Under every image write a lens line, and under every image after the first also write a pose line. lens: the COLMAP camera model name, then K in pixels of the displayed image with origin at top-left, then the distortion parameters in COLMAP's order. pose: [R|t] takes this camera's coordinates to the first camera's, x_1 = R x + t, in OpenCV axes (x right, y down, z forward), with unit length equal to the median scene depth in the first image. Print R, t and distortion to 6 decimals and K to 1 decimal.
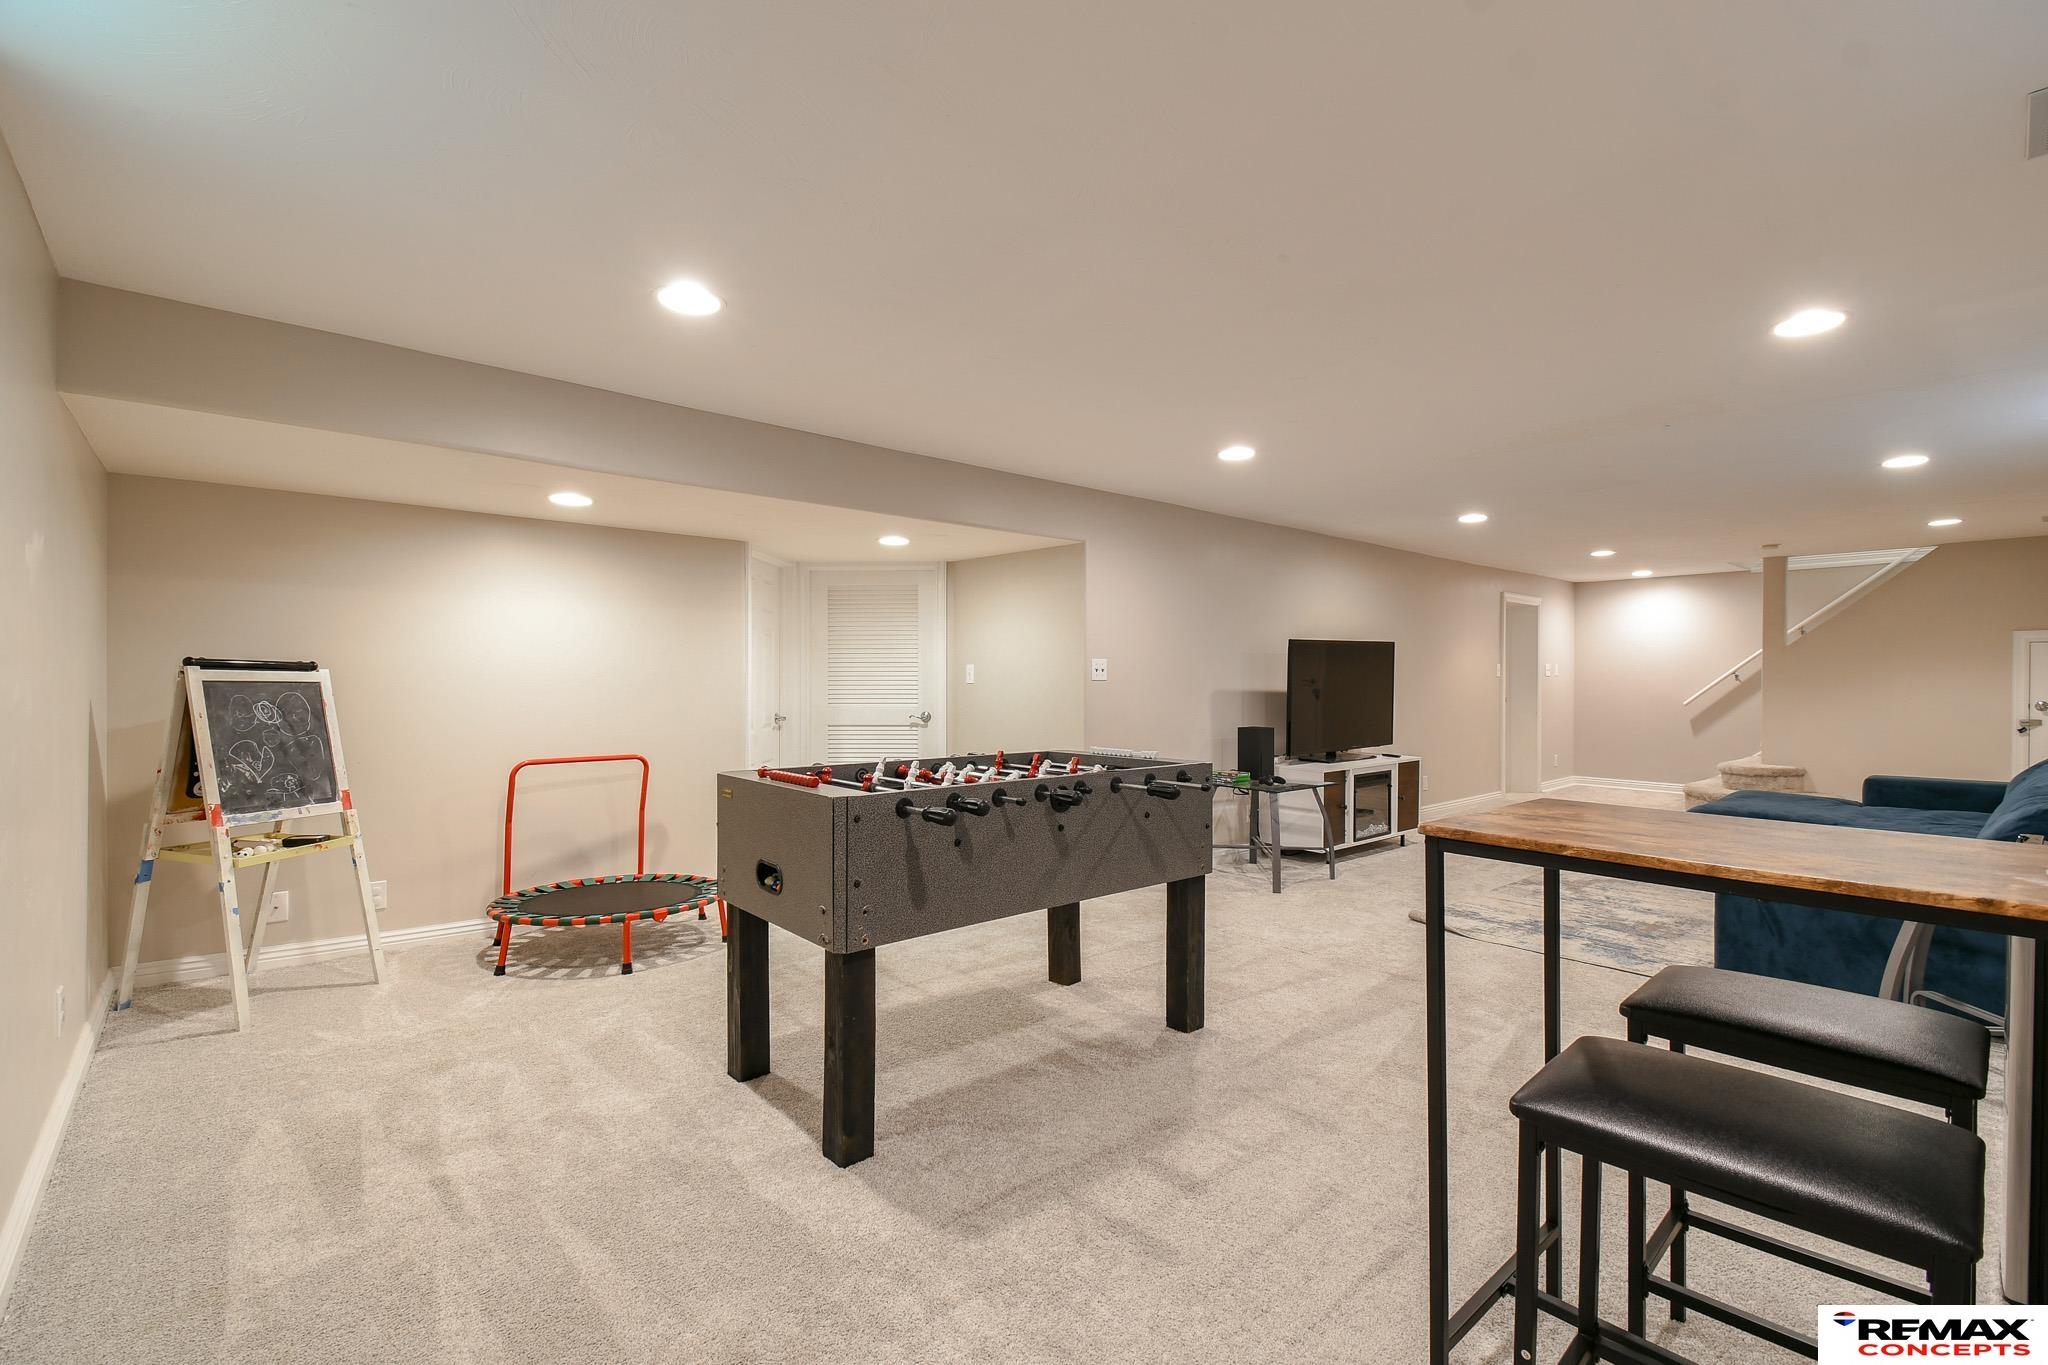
lens RADIAL K [[904.2, 0, 1024.0], [0, 904.2, 682.5], [0, 0, 1]] dist [0.000657, -0.000016]
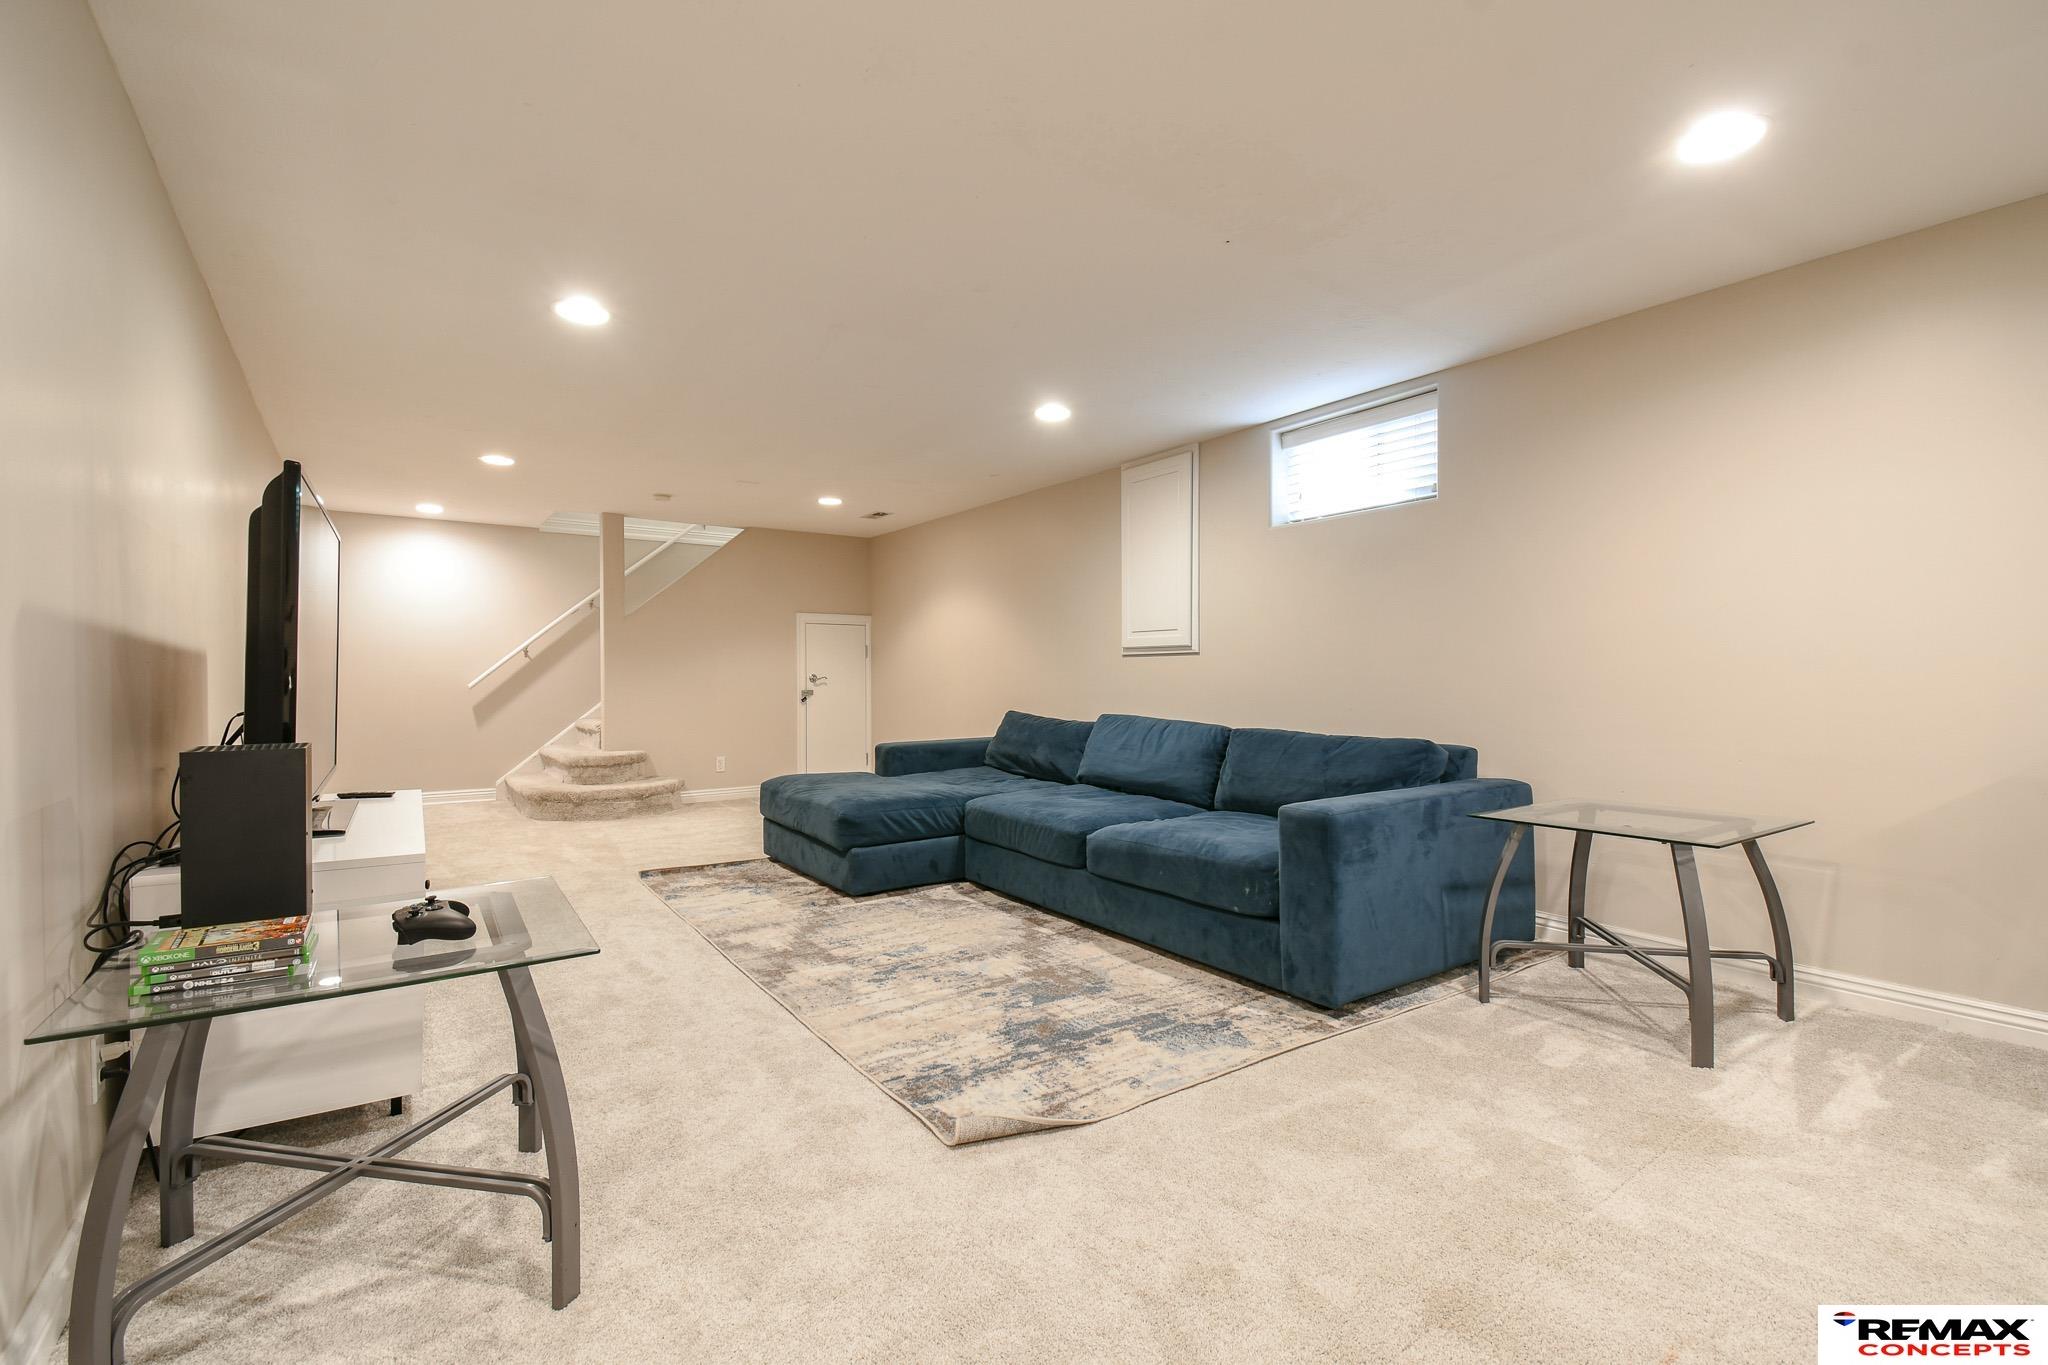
lens RADIAL K [[866.5, 0, 1056.6], [0, 866.5, 678.3], [0, 0, 1]] dist [-0.000617, -0.000372]
pose [[0.114722, -0.001980, 0.993396, 0.017246], [0.002057, 0.999996, 0.001755, 0.024344], [-0.993396, 0.001842, 0.114725, 0.540393]]
